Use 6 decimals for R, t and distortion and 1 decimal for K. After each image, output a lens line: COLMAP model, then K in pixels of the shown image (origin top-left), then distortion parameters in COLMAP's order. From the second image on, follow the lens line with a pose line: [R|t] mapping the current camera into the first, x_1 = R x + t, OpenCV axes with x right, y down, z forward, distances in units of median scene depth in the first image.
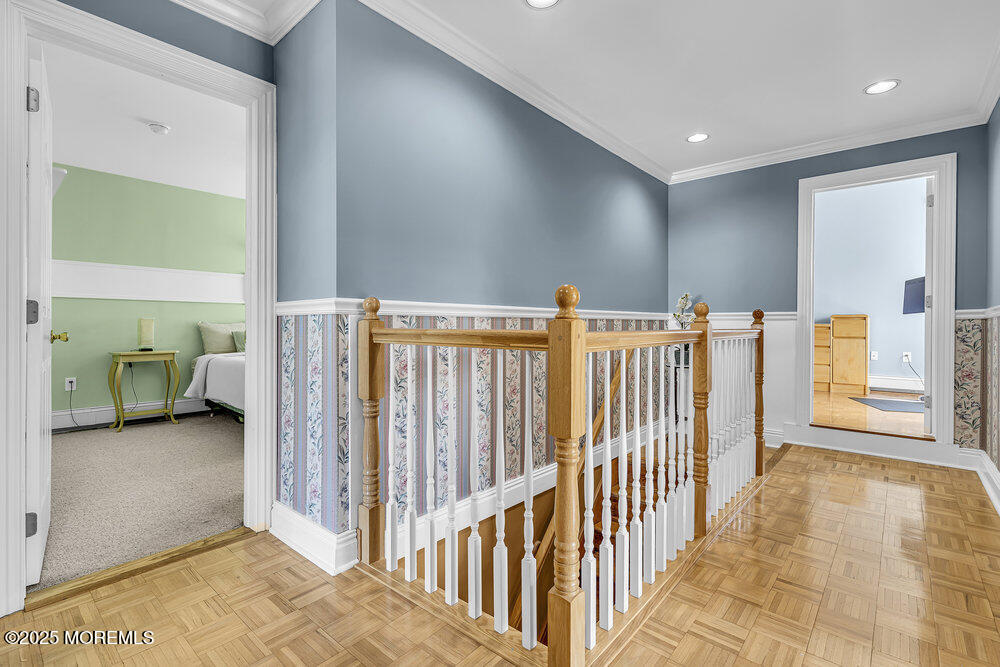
lens RADIAL K [[460.3, 0, 496.9], [0, 460.3, 331.3], [0, 0, 1]] dist [-0.001708, 0.000476]
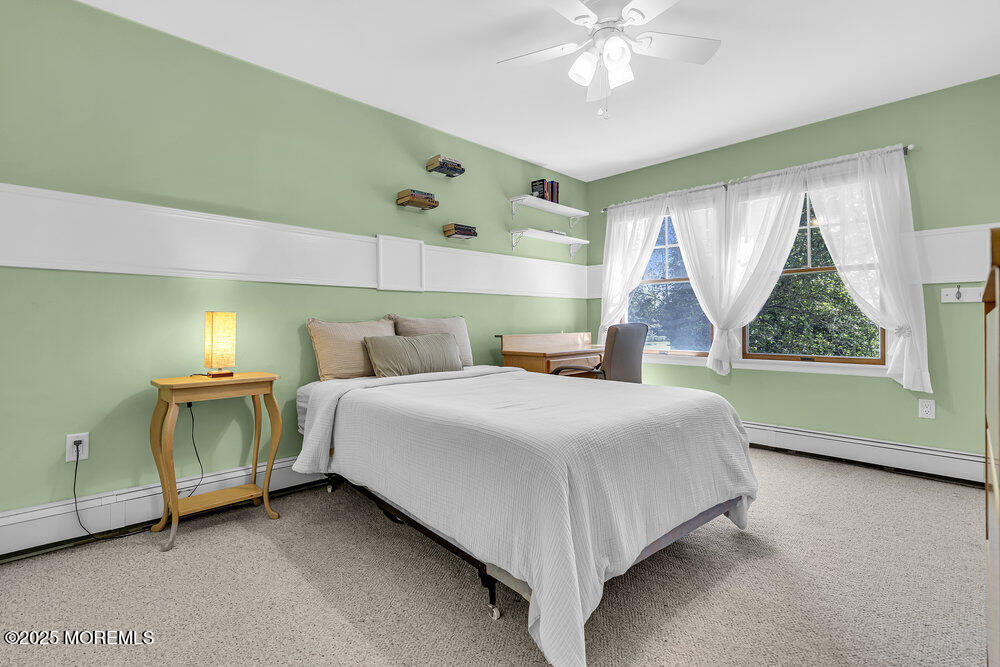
lens RADIAL K [[460.3, 0, 500.9], [0, 460.3, 326.2], [0, 0, 1]] dist [-0.001708, 0.000476]
pose [[0.995506, 0.007153, -0.094424, -0.413527], [-0.008195, 0.999910, -0.010654, -0.011538], [0.094339, 0.011380, 0.995475, 0.529409]]
